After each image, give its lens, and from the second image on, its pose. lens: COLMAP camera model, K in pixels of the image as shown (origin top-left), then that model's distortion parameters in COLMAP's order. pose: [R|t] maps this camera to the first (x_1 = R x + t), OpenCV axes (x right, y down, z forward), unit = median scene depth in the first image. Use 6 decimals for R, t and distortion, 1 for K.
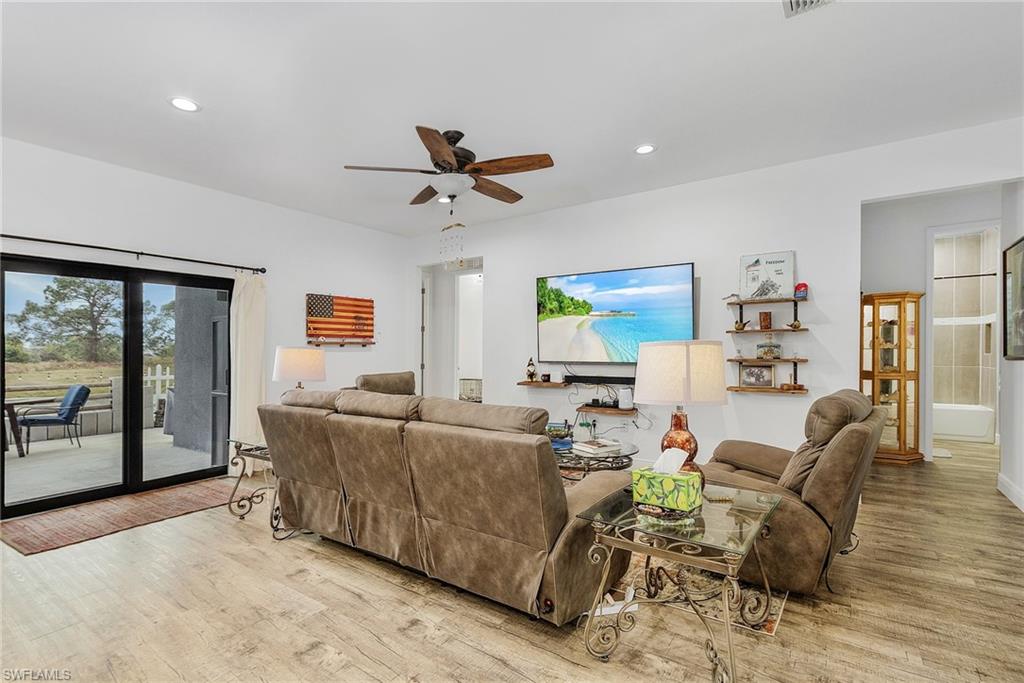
lens RADIAL K [[499.5, 0, 506.6], [0, 499.5, 346.1], [0, 0, 1]] dist [0.000775, -0.003841]
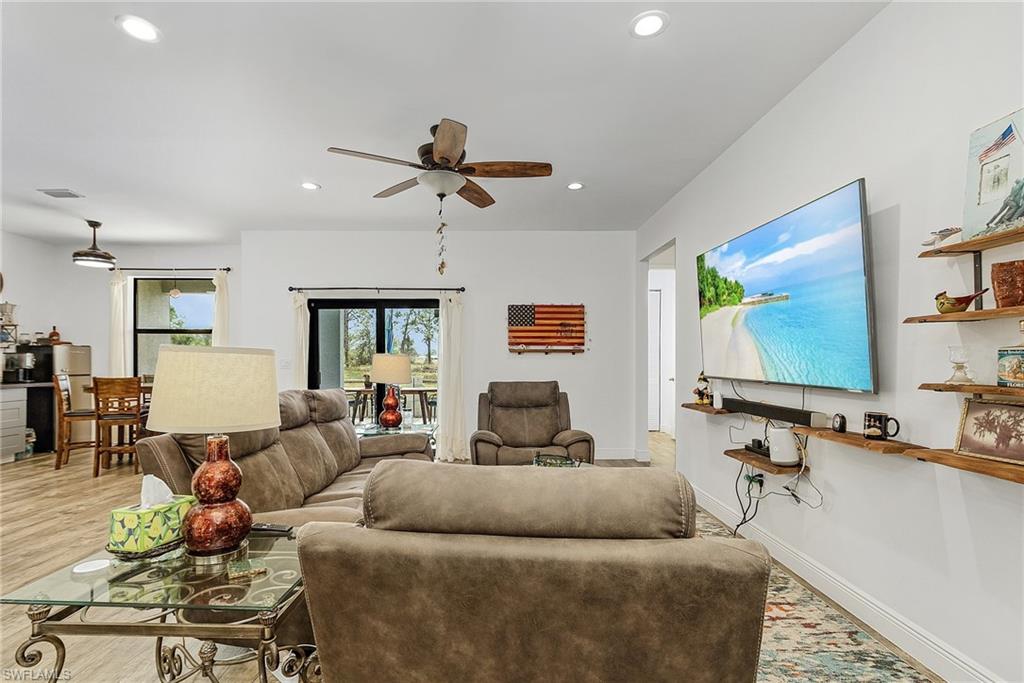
lens RADIAL K [[499.5, 0, 468.3], [0, 499.5, 350.2], [0, 0, 1]] dist [0.000775, -0.003841]
pose [[0.545717, -0.006734, -0.837943, 0.485175], [0.000739, 0.999971, -0.007555, 0.000497], [0.837969, 0.003504, 0.545706, 0.361855]]
